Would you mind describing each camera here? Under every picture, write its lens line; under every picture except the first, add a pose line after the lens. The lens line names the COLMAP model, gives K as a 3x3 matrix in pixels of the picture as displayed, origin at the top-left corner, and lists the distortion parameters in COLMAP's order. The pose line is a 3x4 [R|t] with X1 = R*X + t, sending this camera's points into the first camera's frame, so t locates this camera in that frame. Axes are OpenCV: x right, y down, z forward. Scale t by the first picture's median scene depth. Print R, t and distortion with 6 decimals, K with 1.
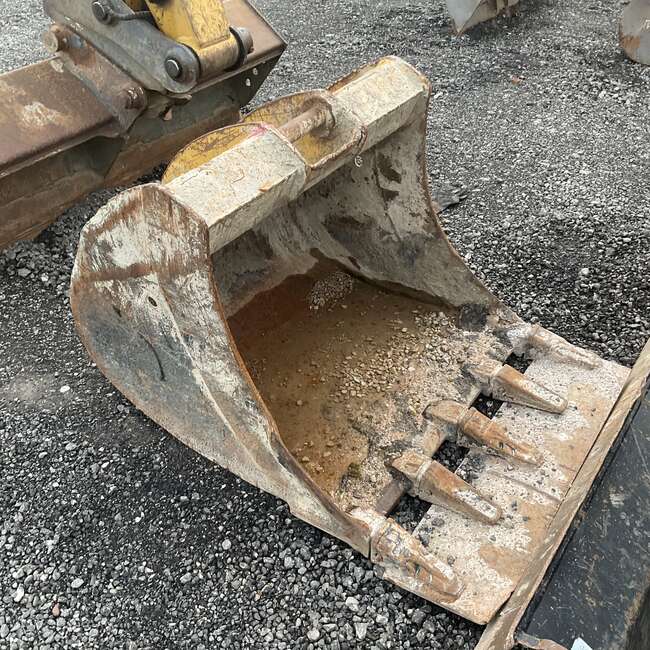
lens RADIAL K [[720.2, 0, 327.1], [0, 720.2, 324.6], [0, 0, 1]] dist [0.137139, -0.302143]
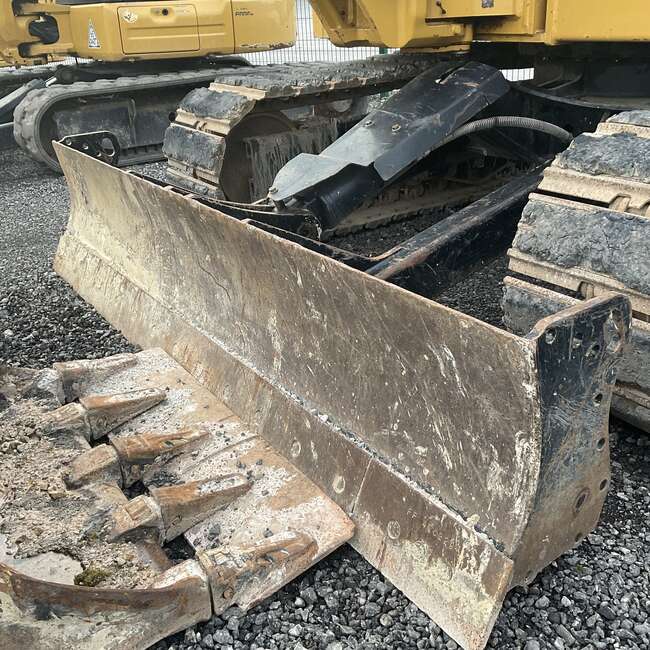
lens RADIAL K [[710.8, 0, 323.5], [0, 710.8, 323.7], [0, 0, 1]] dist [0.165404, -0.344752]
pose [[0.348361, -0.404533, 0.845575, -0.365412], [0.608291, 0.783901, 0.124422, 0.060125], [-0.713180, 0.471012, 0.519155, 0.363170]]
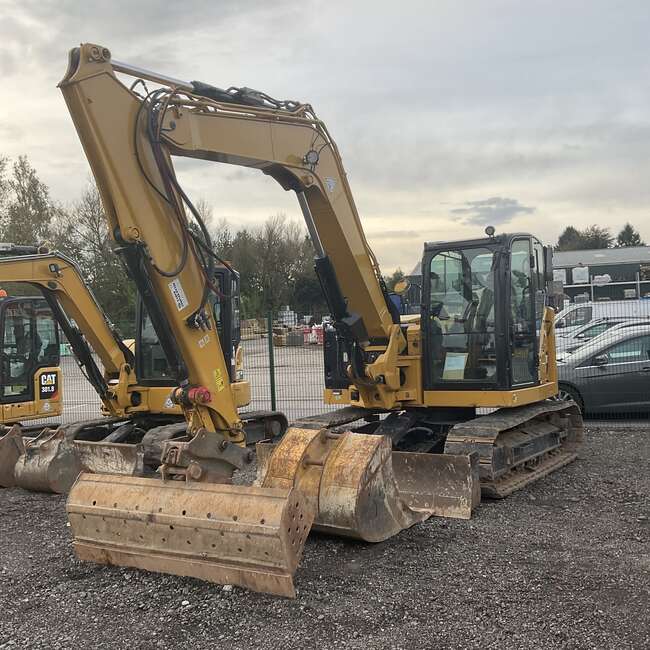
lens RADIAL K [[720.2, 0, 327.1], [0, 720.2, 324.6], [0, 0, 1]] dist [0.137139, -0.302143]
pose [[-0.024236, 0.014244, 0.999605, -3.205100], [0.634736, 0.772717, 0.004379, -0.668386], [-0.772349, 0.634591, -0.027769, 0.747798]]
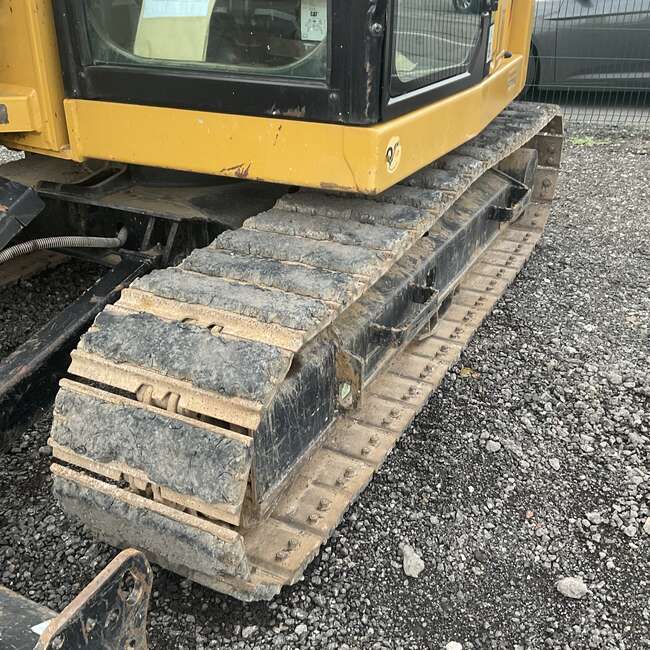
lens RADIAL K [[720.2, 0, 327.1], [0, 720.2, 324.6], [0, 0, 1]] dist [0.137139, -0.302143]
pose [[-0.145058, -0.471369, 0.869925, -0.235388], [0.588116, 0.665966, 0.458921, -0.049985], [-0.795662, 0.578187, 0.180616, 0.131345]]
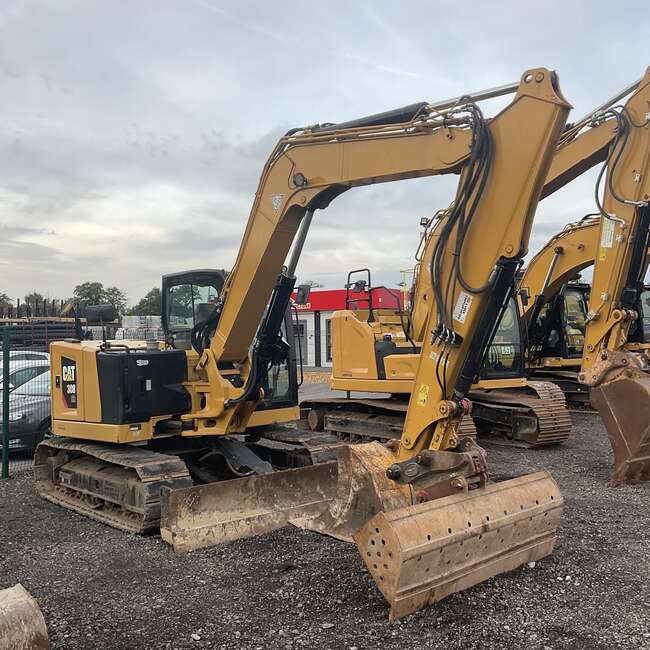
lens RADIAL K [[720.2, 0, 327.1], [0, 720.2, 324.6], [0, 0, 1]] dist [0.137139, -0.302143]
pose [[-0.970394, 0.032410, 0.239344, -0.624116], [0.165990, 0.809342, 0.563394, -2.723408], [-0.175452, 0.586443, -0.790760, 3.391025]]
